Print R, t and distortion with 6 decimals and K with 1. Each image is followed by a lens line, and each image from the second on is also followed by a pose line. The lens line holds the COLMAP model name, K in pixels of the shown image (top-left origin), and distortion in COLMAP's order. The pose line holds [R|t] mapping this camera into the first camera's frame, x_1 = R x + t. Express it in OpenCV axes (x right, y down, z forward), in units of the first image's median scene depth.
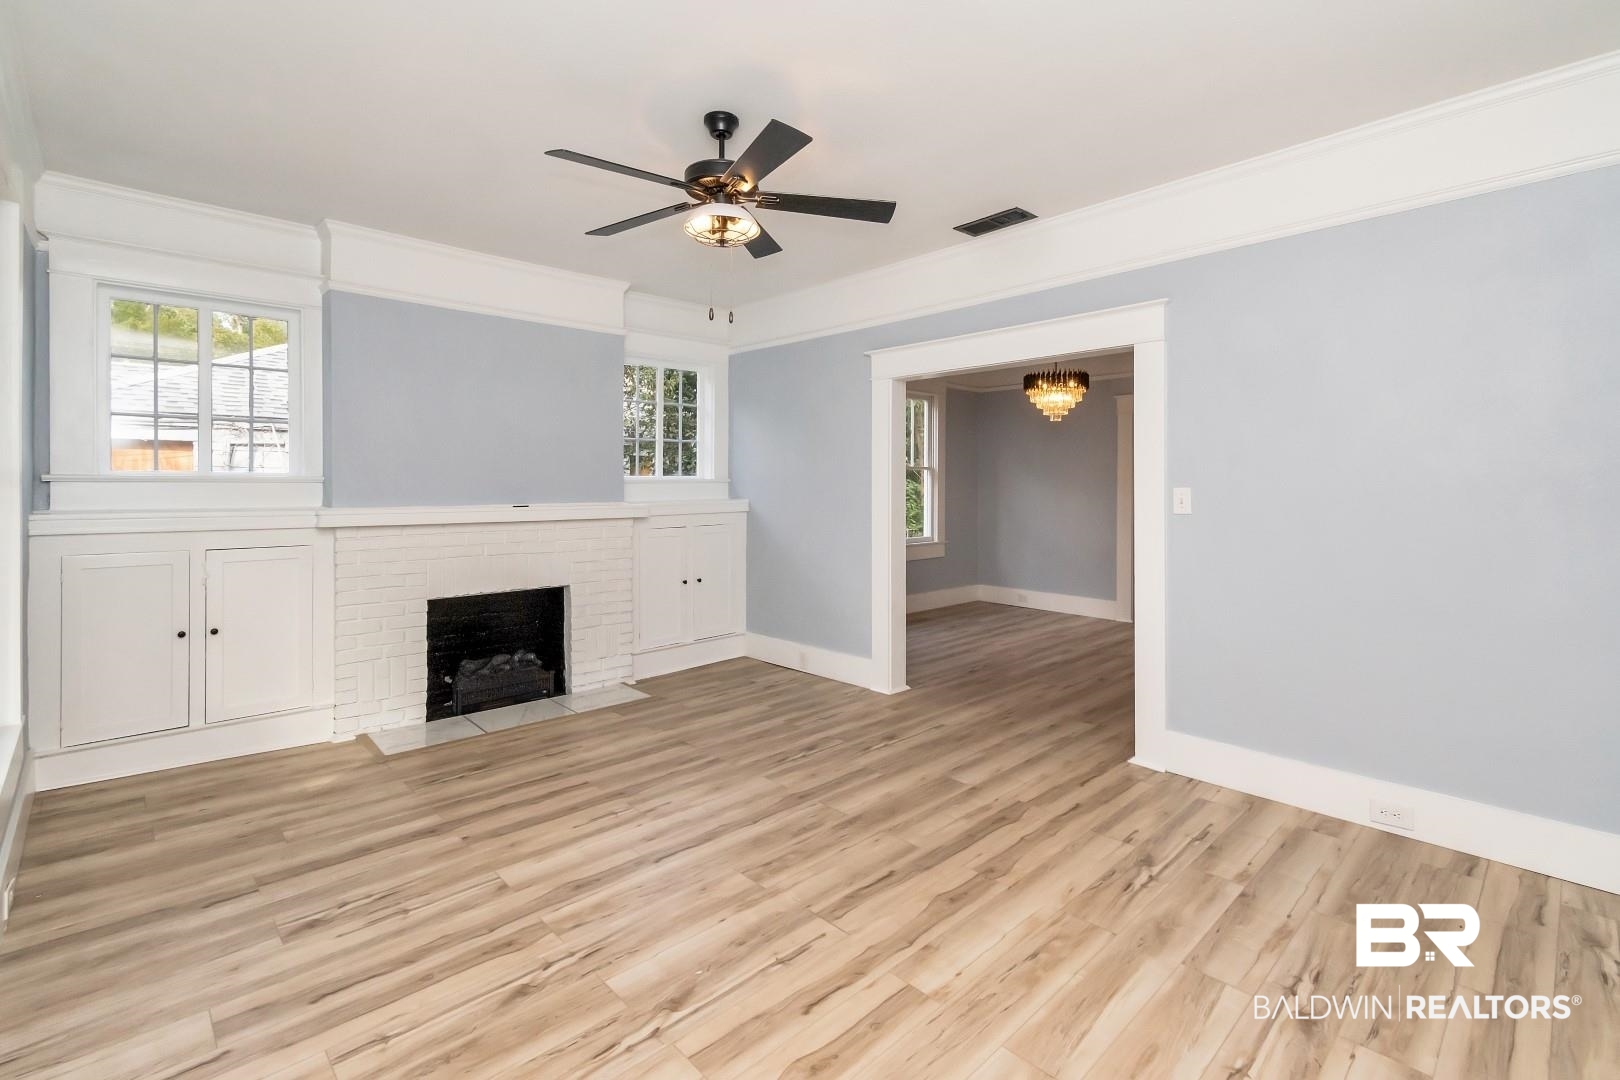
lens RADIAL K [[737.2, 0, 814.6], [0, 737.2, 480.3], [0, 0, 1]] dist [0.001674, -0.000708]
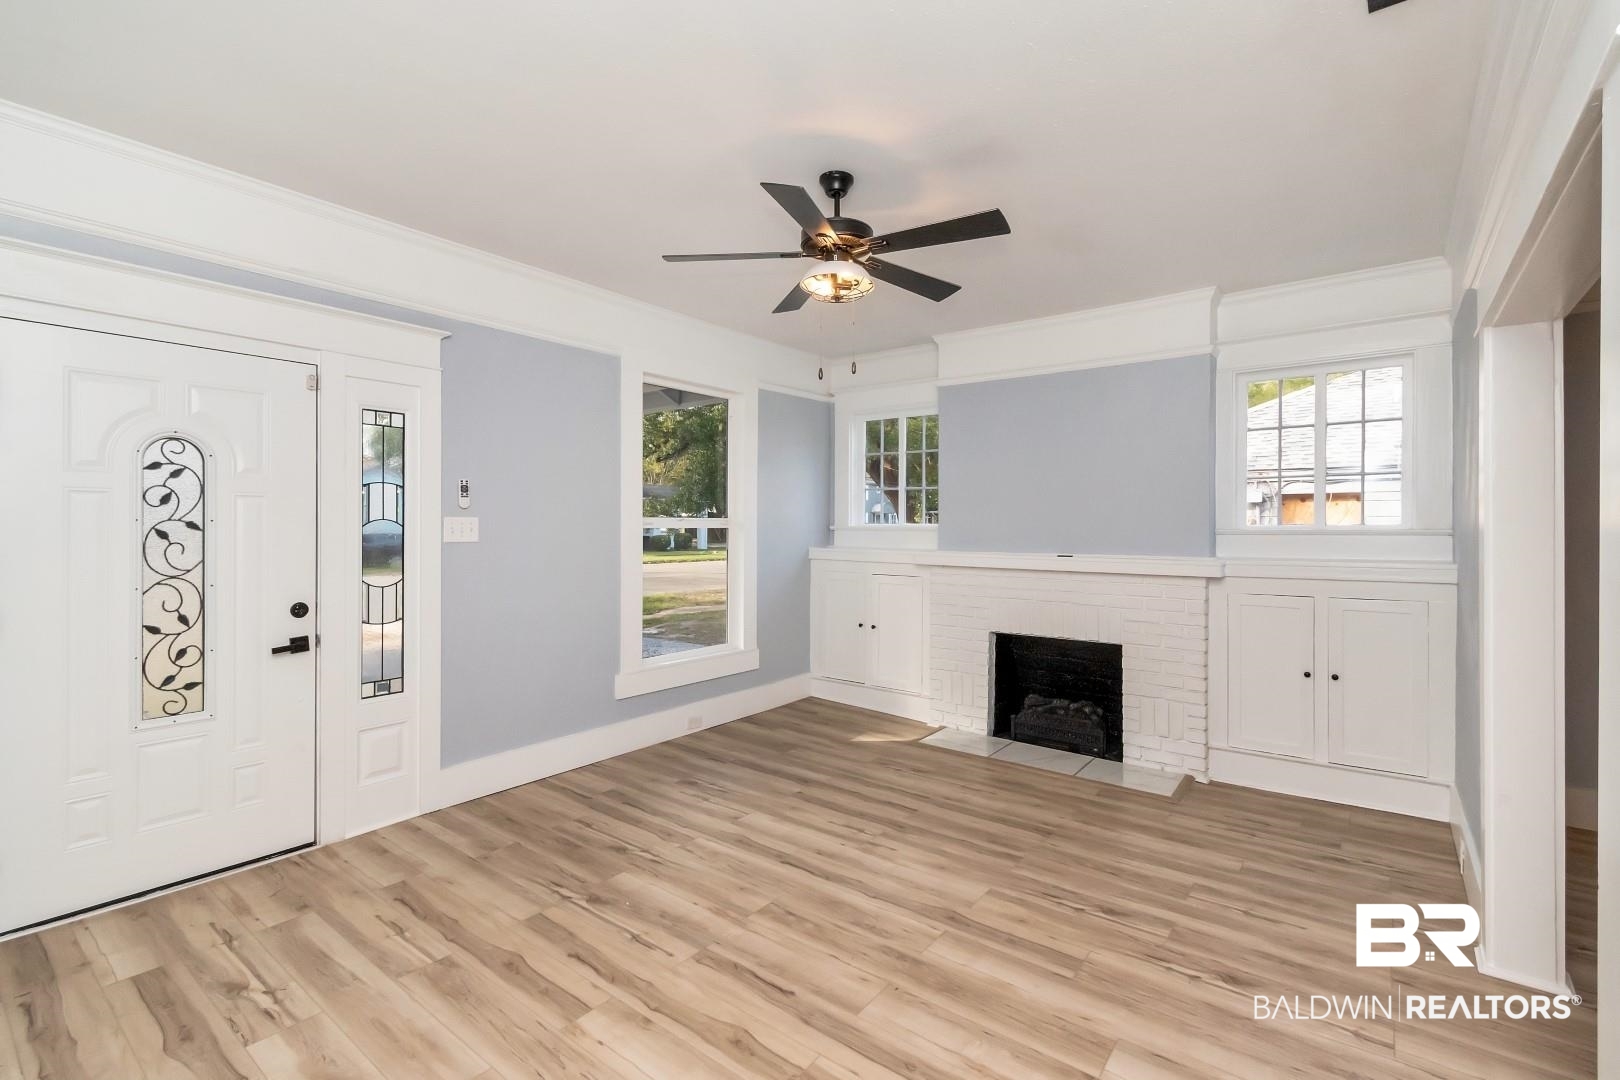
lens RADIAL K [[722.6, 0, 810.3], [0, 722.6, 516.7], [0, 0, 1]] dist [0.002426, -0.000240]
pose [[0.149690, -0.015180, -0.988616, 0.782179], [-0.001575, 0.999877, -0.015592, -0.003479], [0.988732, 0.003891, 0.149648, 0.745046]]
